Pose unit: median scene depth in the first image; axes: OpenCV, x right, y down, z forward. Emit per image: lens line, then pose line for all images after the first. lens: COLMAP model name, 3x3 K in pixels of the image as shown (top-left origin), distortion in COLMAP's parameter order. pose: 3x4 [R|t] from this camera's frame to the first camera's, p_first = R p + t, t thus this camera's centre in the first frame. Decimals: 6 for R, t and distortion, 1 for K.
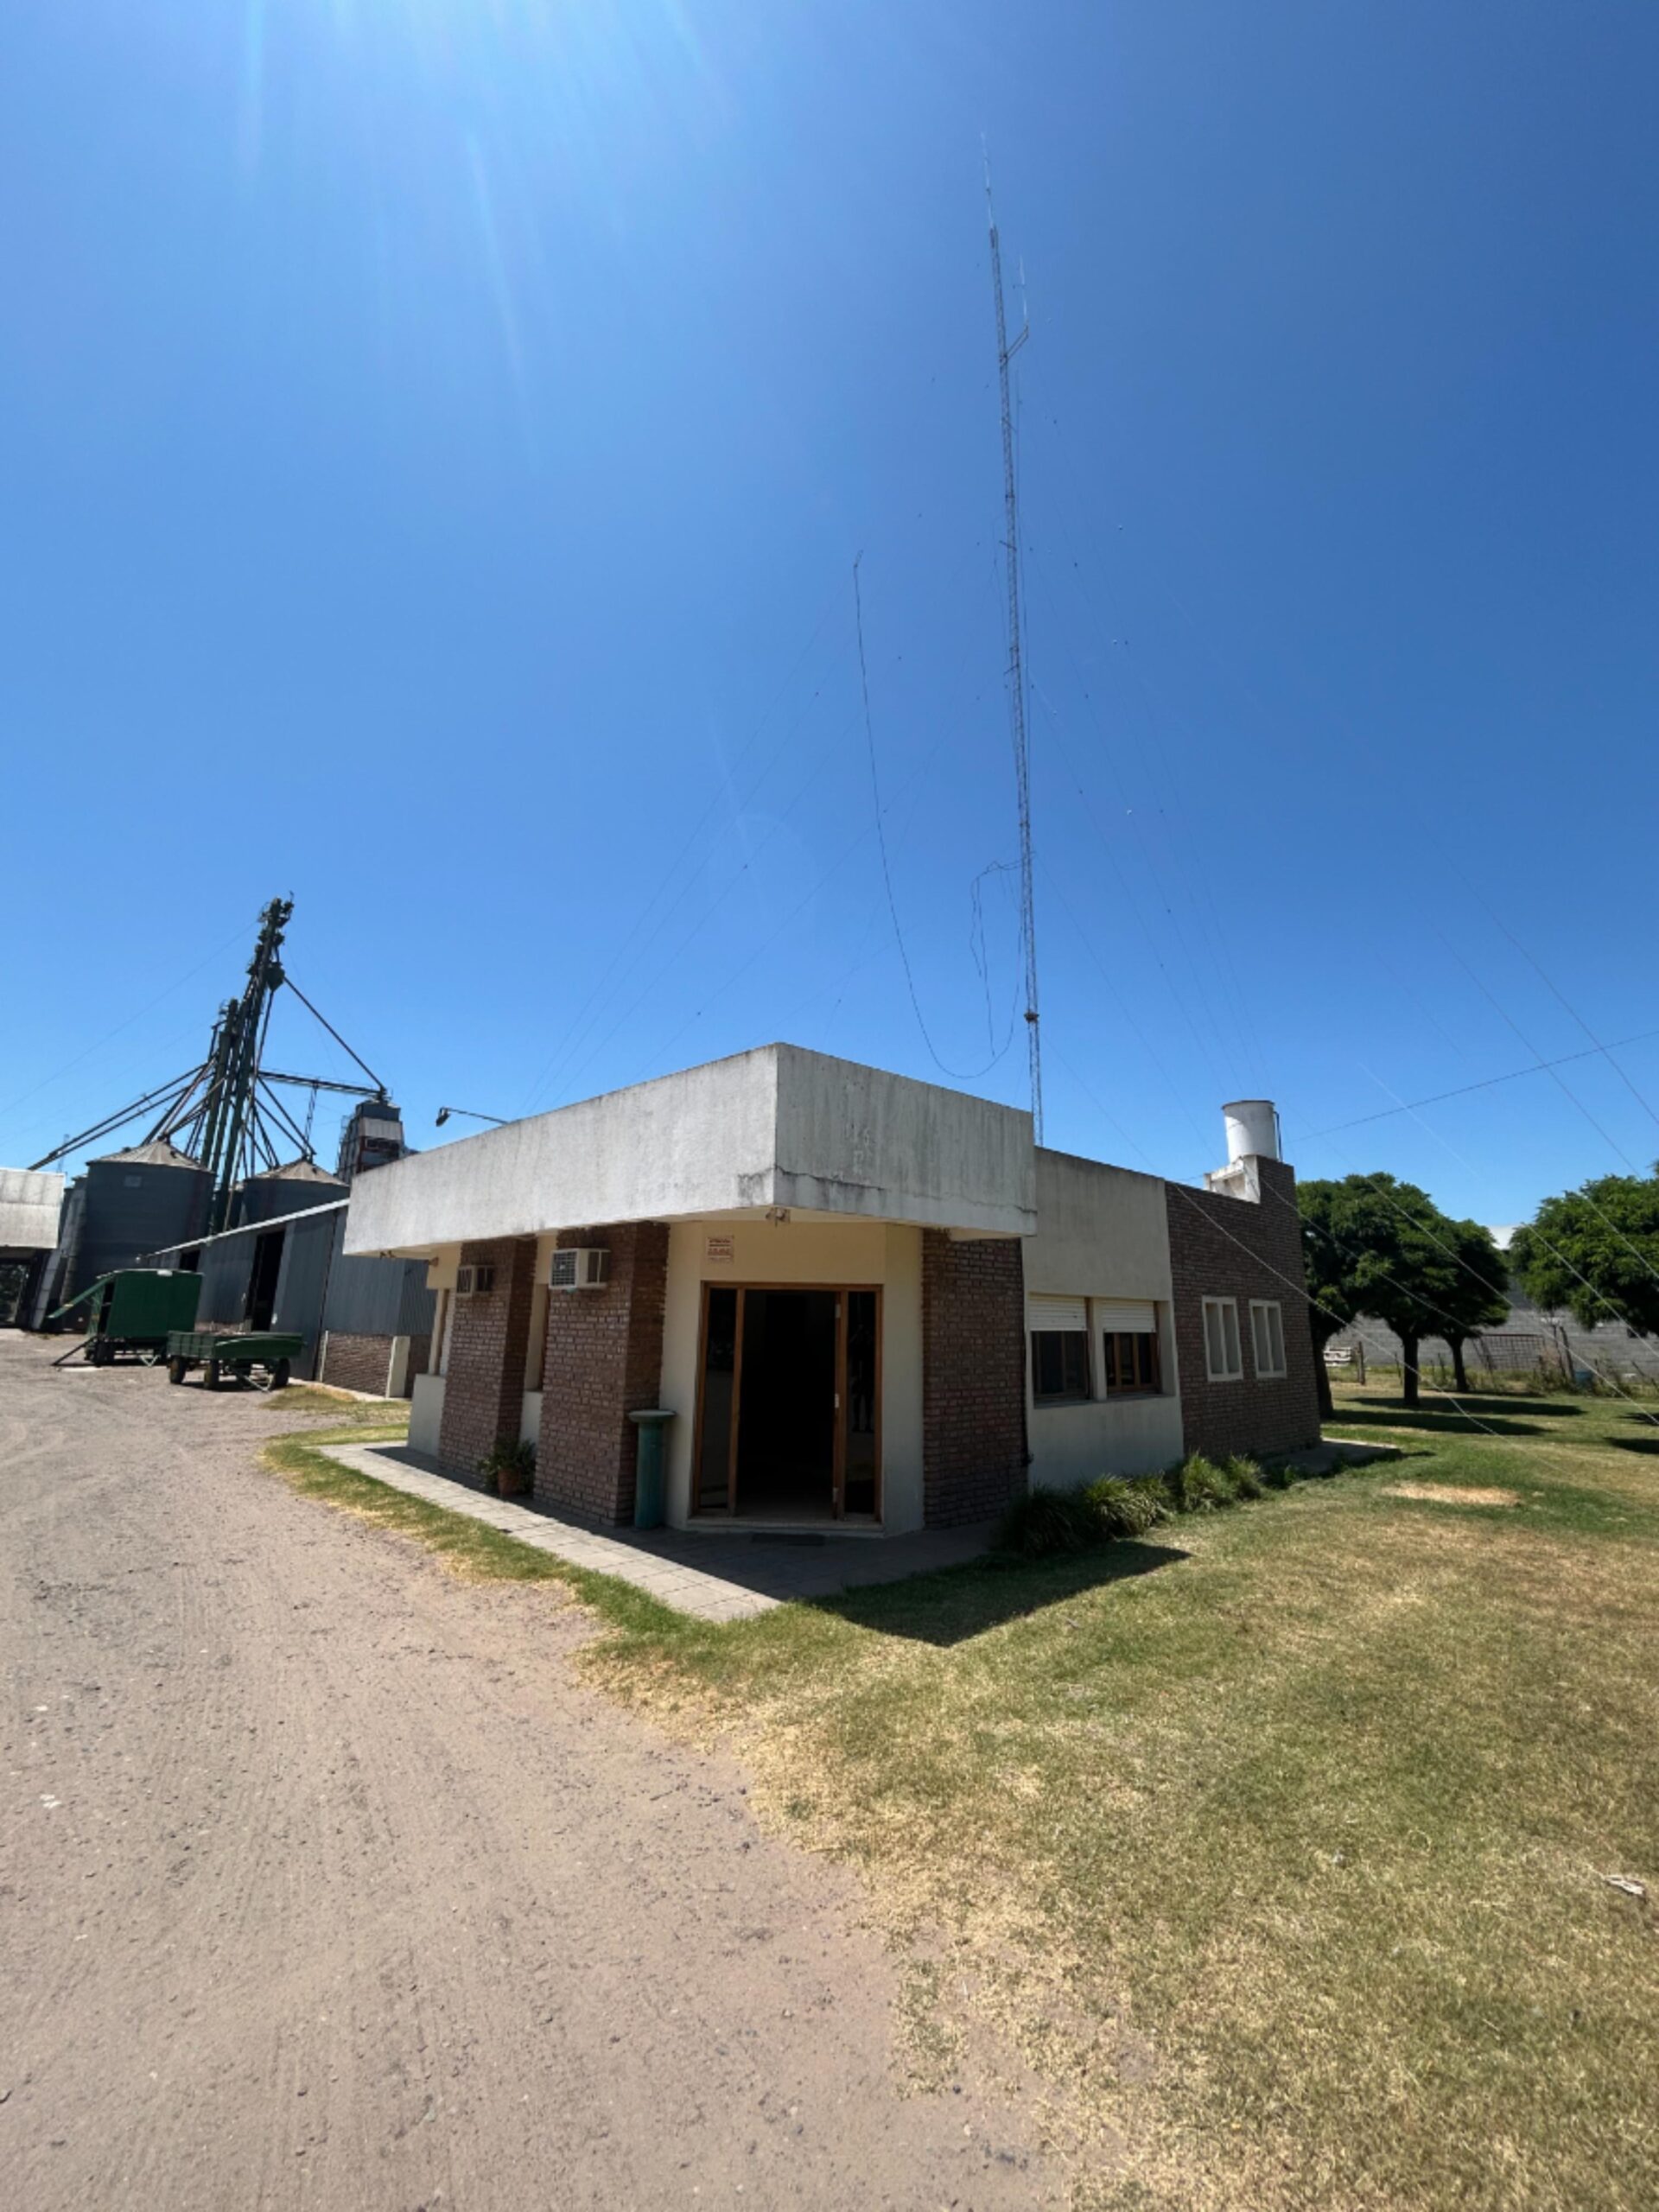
lens RADIAL K [[896.9, 0, 829.5], [0, 896.9, 1106.0], [0, 0, 1]] dist [-0.001378, -0.000217]
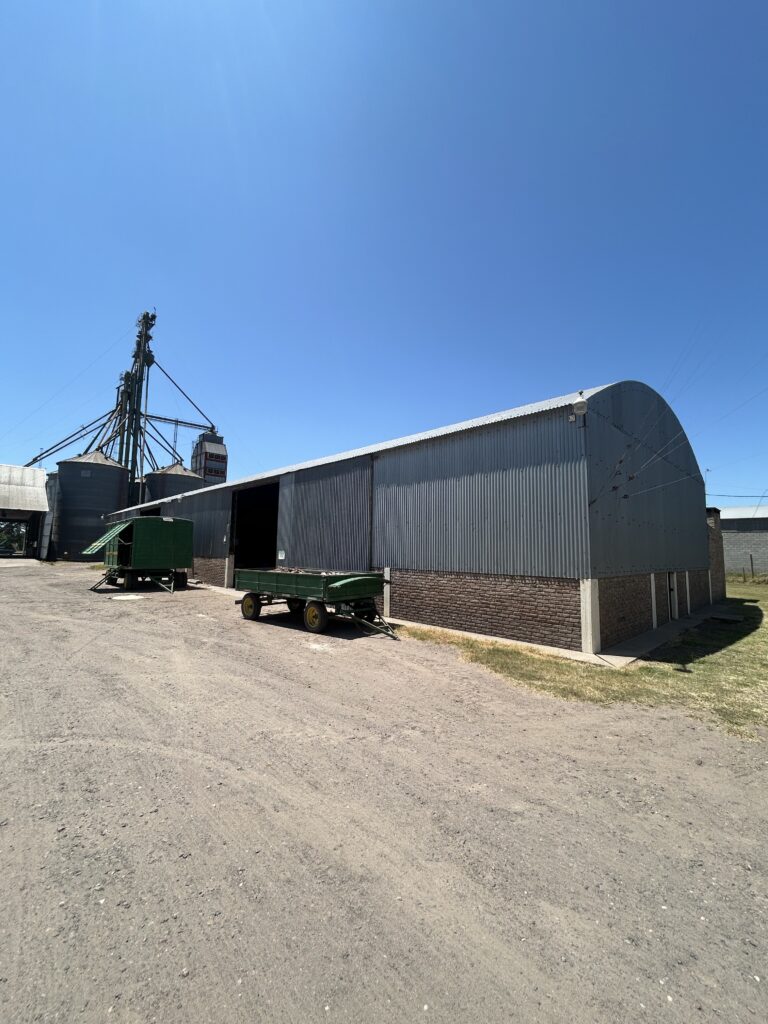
lens RADIAL K [[415.2, 0, 384.0], [0, 415.2, 512.0], [0, 0, 1]] dist [-0.001378, -0.000217]
pose [[0.999977, -0.000028, 0.006805, -1.458536], [-0.000929, 0.990062, 0.140631, 0.308053], [-0.006741, -0.140634, 0.990039, 1.377395]]
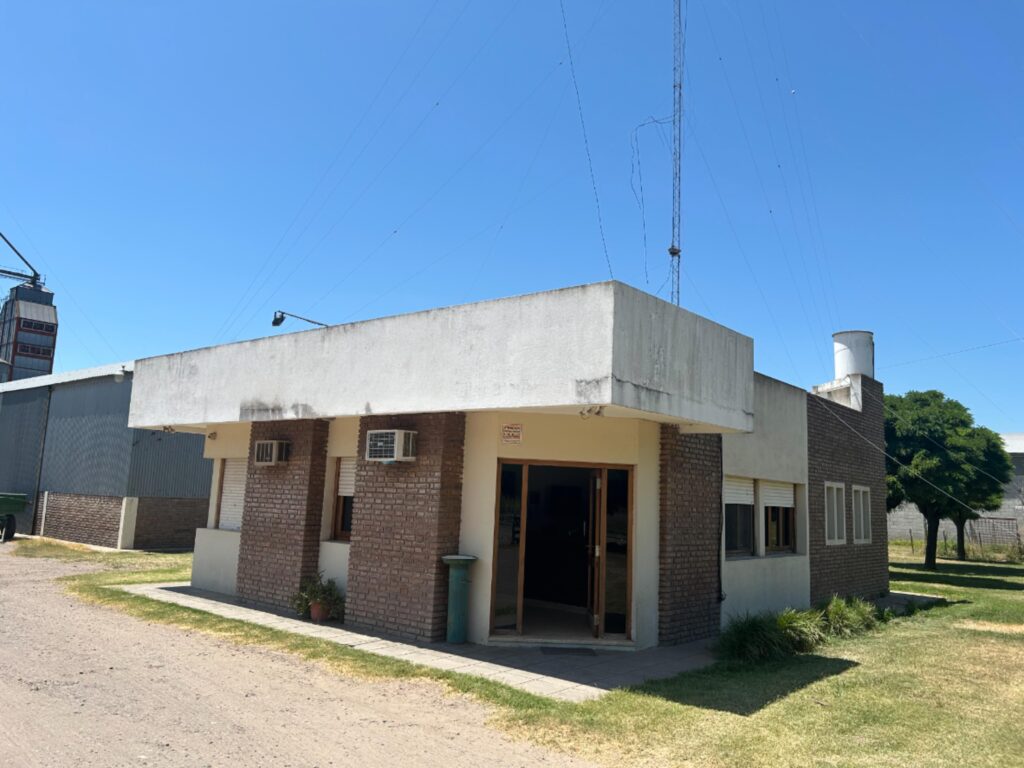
lens RADIAL K [[772.6, 0, 512.0], [0, 772.6, 384.0], [0, 0, 1]] dist [0.060382, -0.073148]
pose [[0.993265, 0.039704, 0.108846, -0.222366], [-0.049645, 0.994686, 0.090200, -0.010454], [-0.104686, -0.094996, 0.989958, -0.081361]]
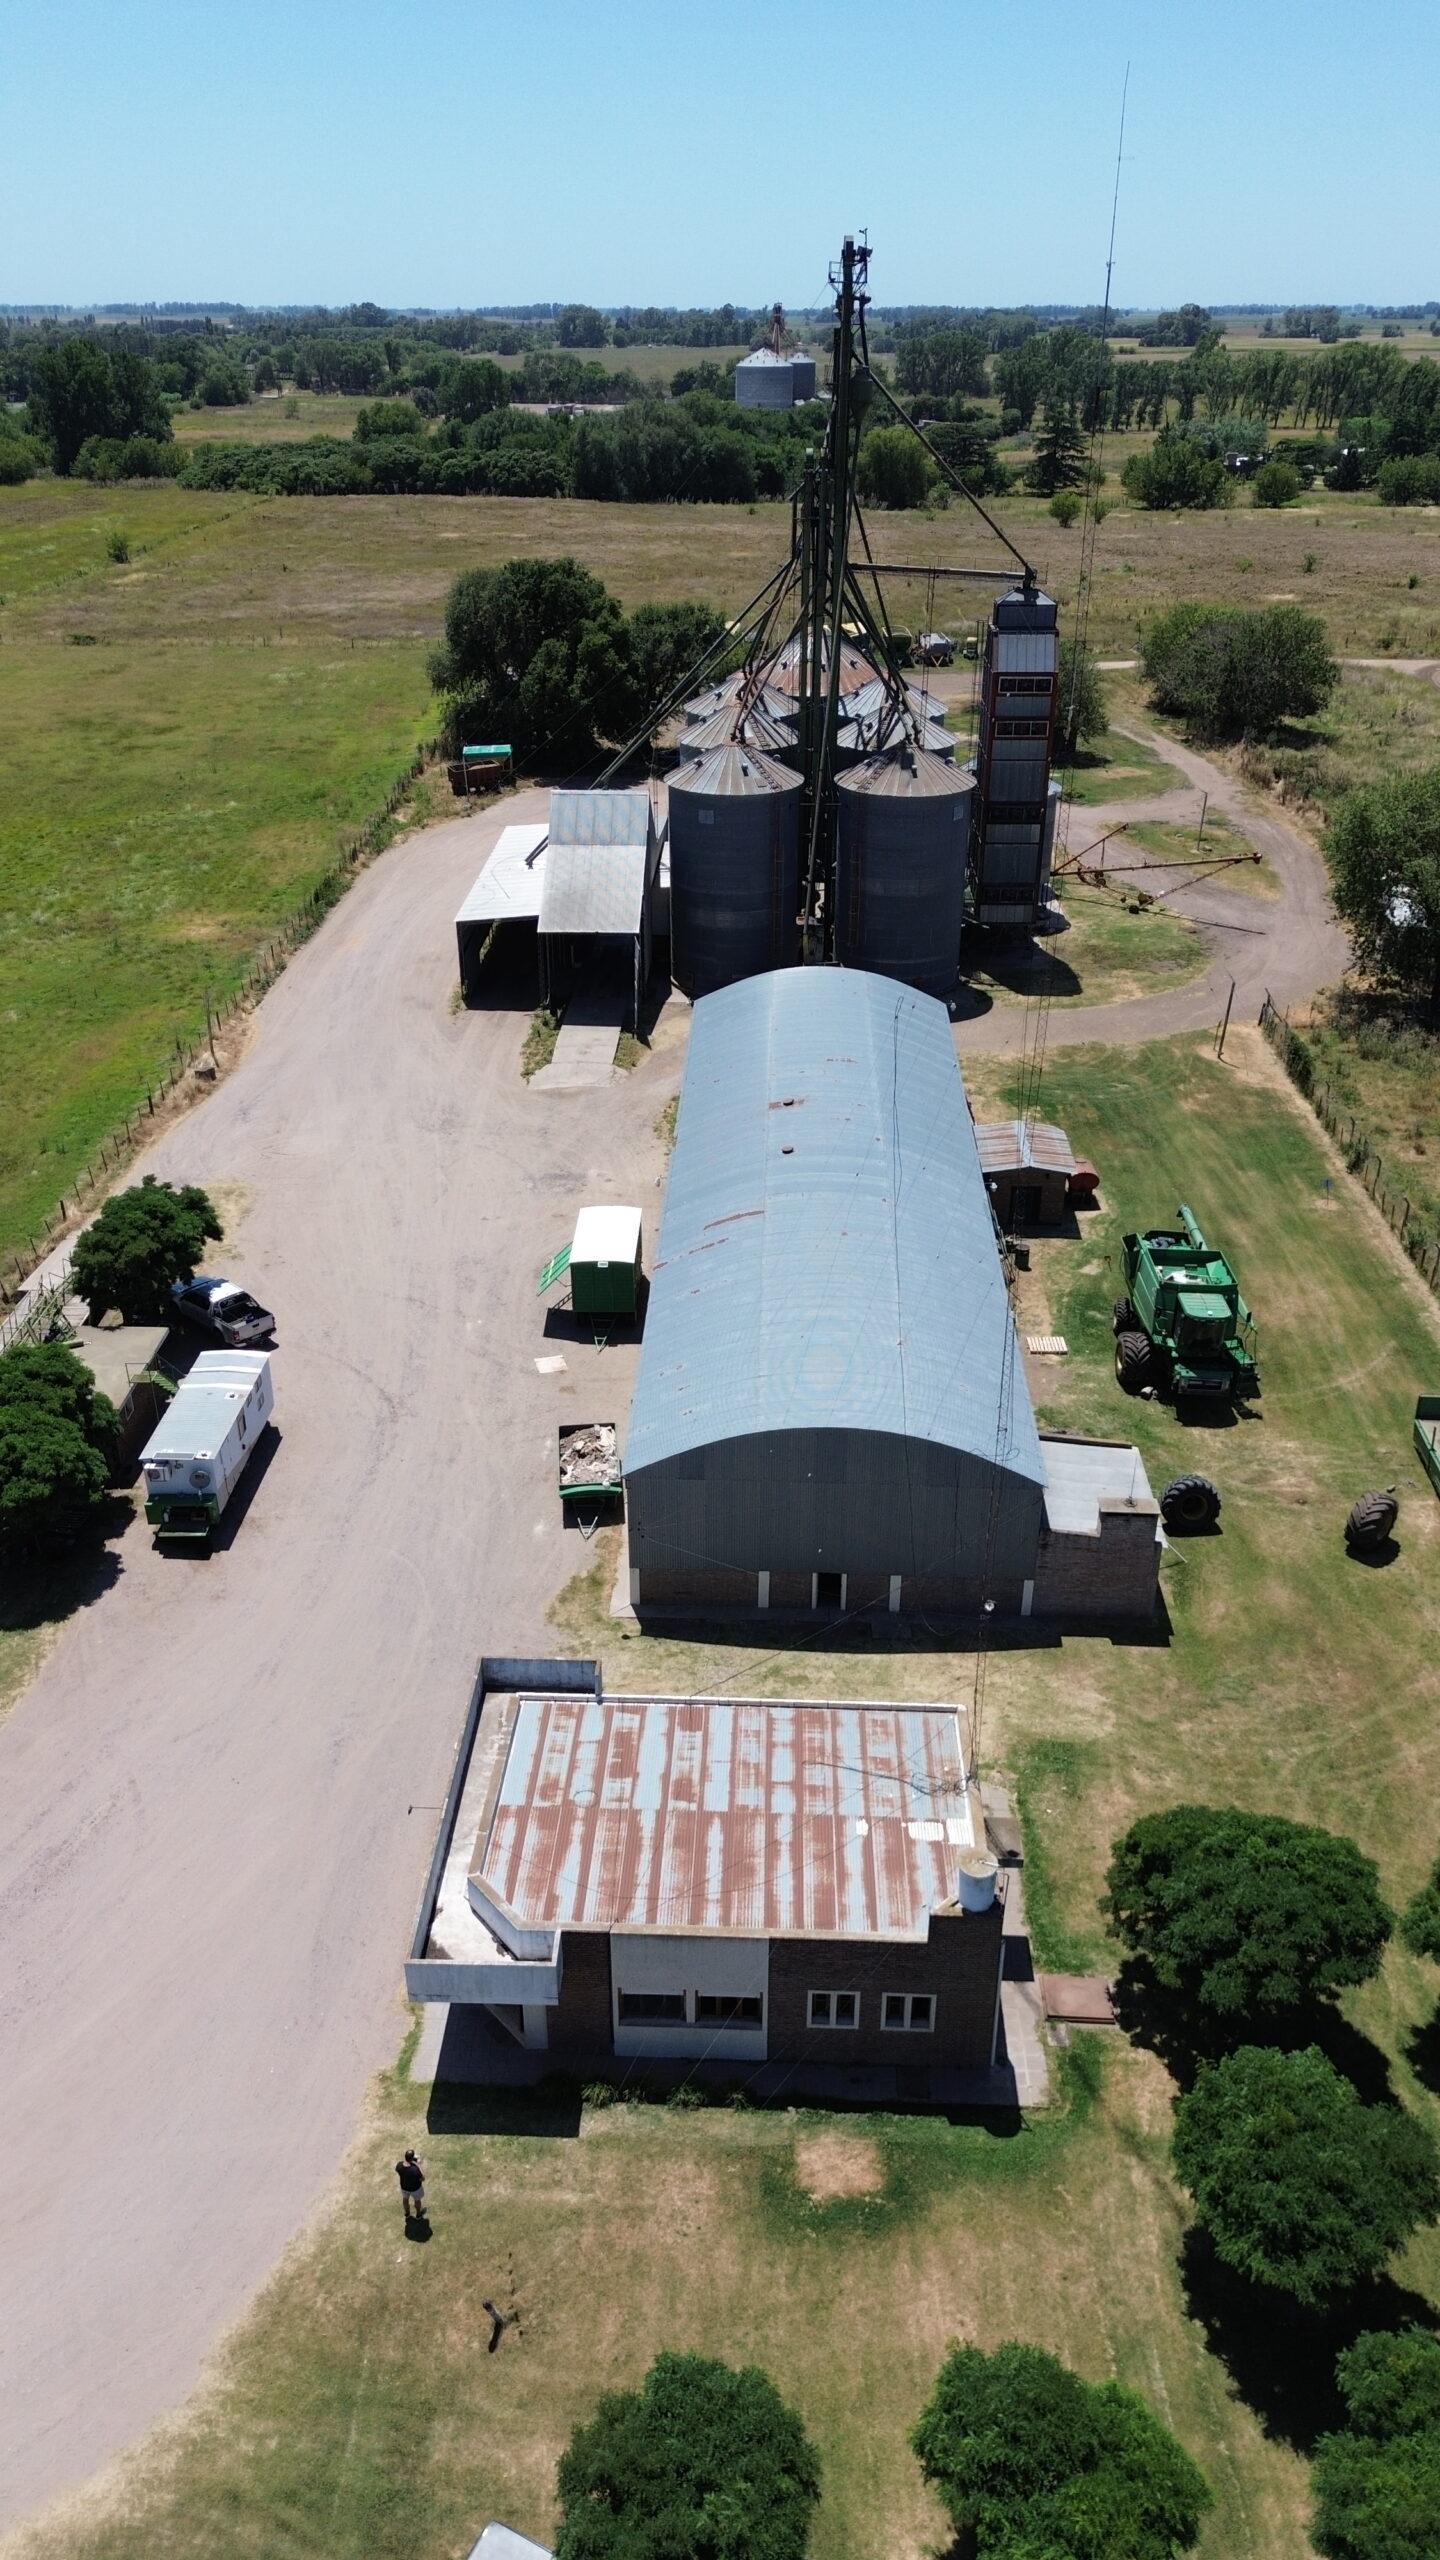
lens RADIAL K [[1874.6, 0, 720.0], [0, 1874.6, 1280.0], [0, 0, 1]] dist [0.114253, -0.148655]
pose [[0.700043, 0.320122, -0.638327, 2.818233], [0.174758, 0.789910, 0.587794, -3.814810], [0.692387, -0.523034, 0.497027, -0.149014]]
